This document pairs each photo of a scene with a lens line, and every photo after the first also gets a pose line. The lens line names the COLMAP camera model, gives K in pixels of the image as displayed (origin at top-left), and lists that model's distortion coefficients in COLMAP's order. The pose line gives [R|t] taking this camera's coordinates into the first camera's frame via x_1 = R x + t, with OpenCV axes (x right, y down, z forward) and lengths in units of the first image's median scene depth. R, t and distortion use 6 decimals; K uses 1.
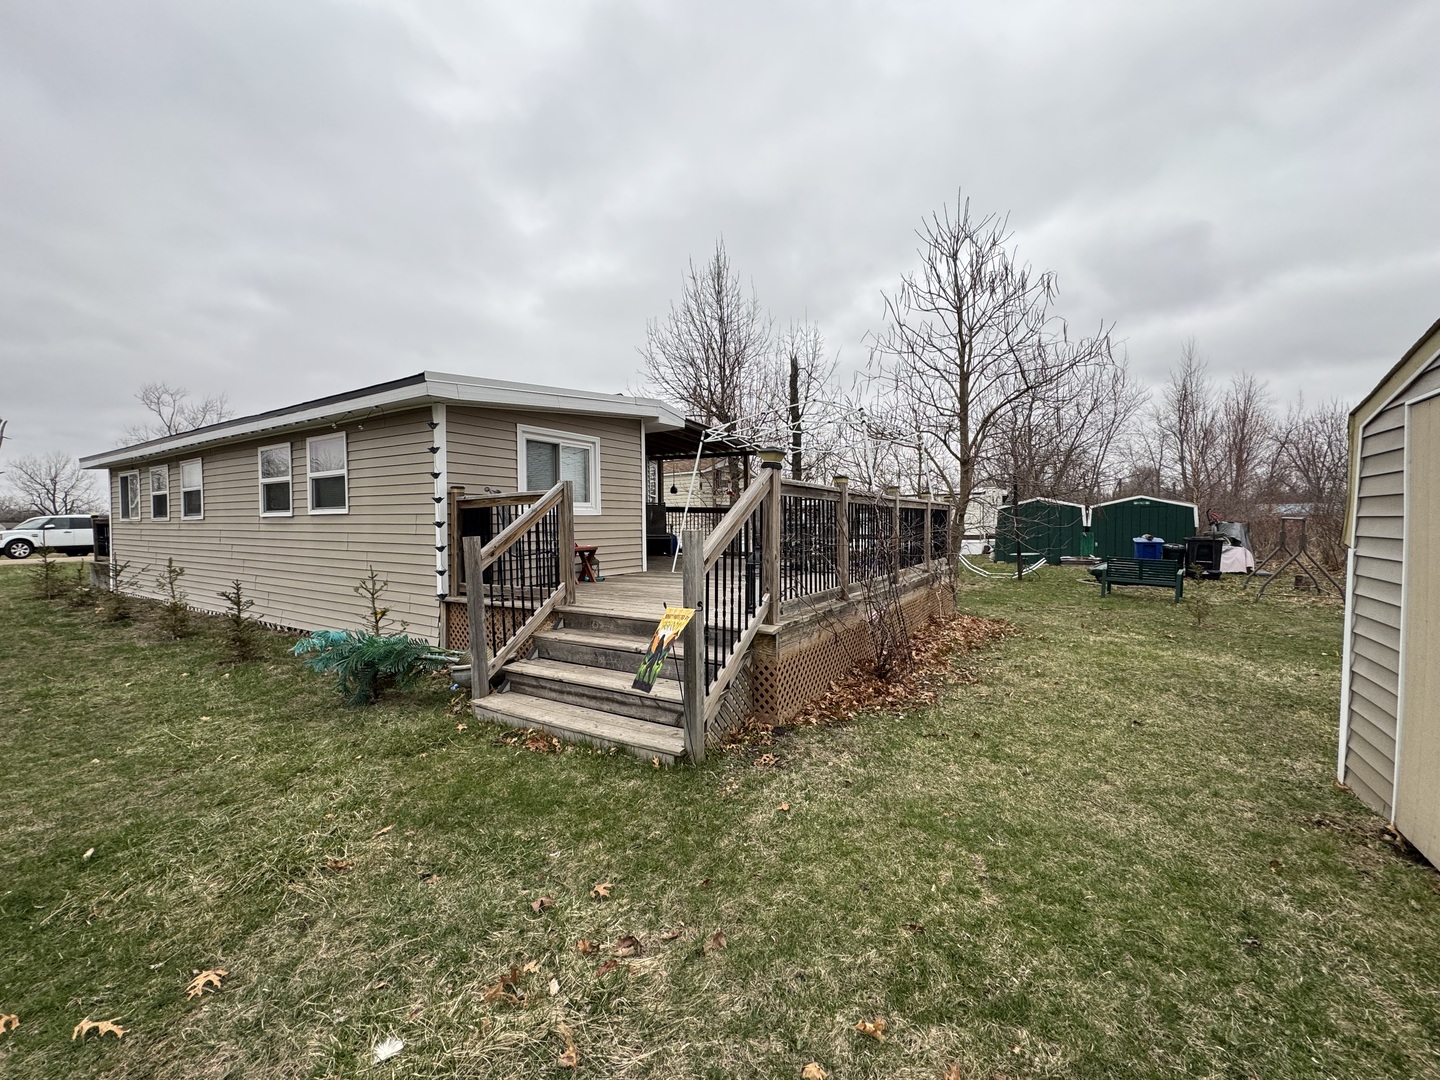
lens RADIAL K [[572.0, 0, 719.3], [0, 572.0, 538.6], [0, 0, 1]] dist [-0.001768, -0.000024]
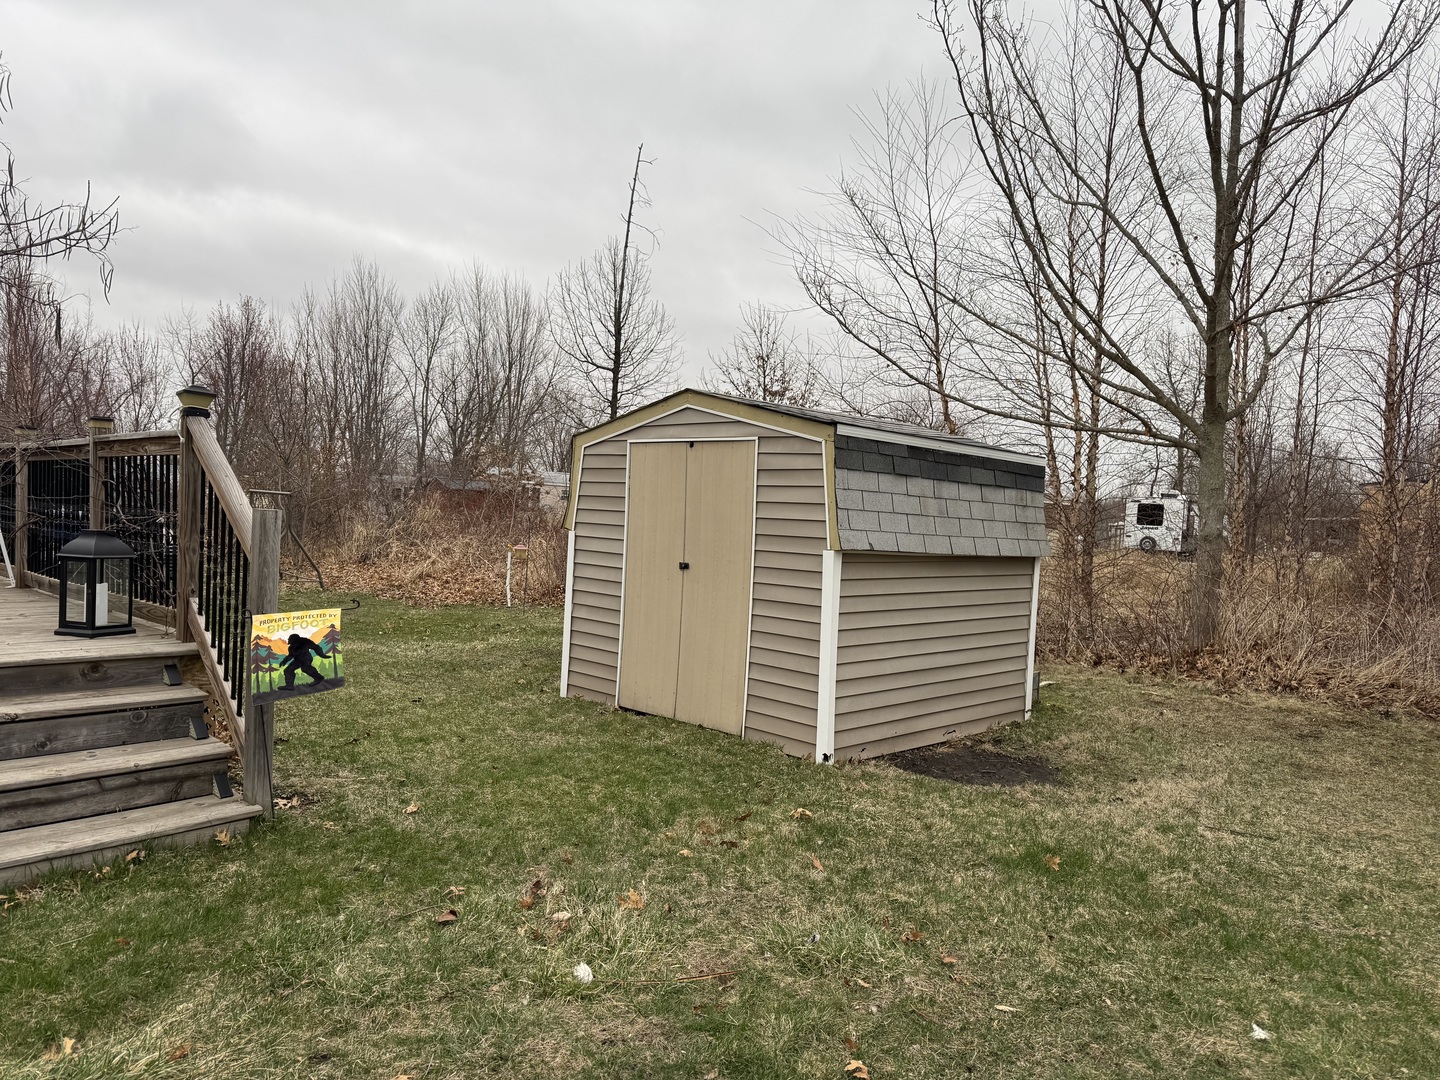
lens RADIAL K [[1014.7, 0, 720.0], [0, 1014.7, 540.0], [0, 0, 1]] dist [0.088790, -0.121635]
pose [[0.170844, -0.009786, 0.985249, -1.481832], [-0.018211, 0.999749, 0.013088, -0.001583], [-0.985130, -0.020178, 0.170623, 0.230427]]
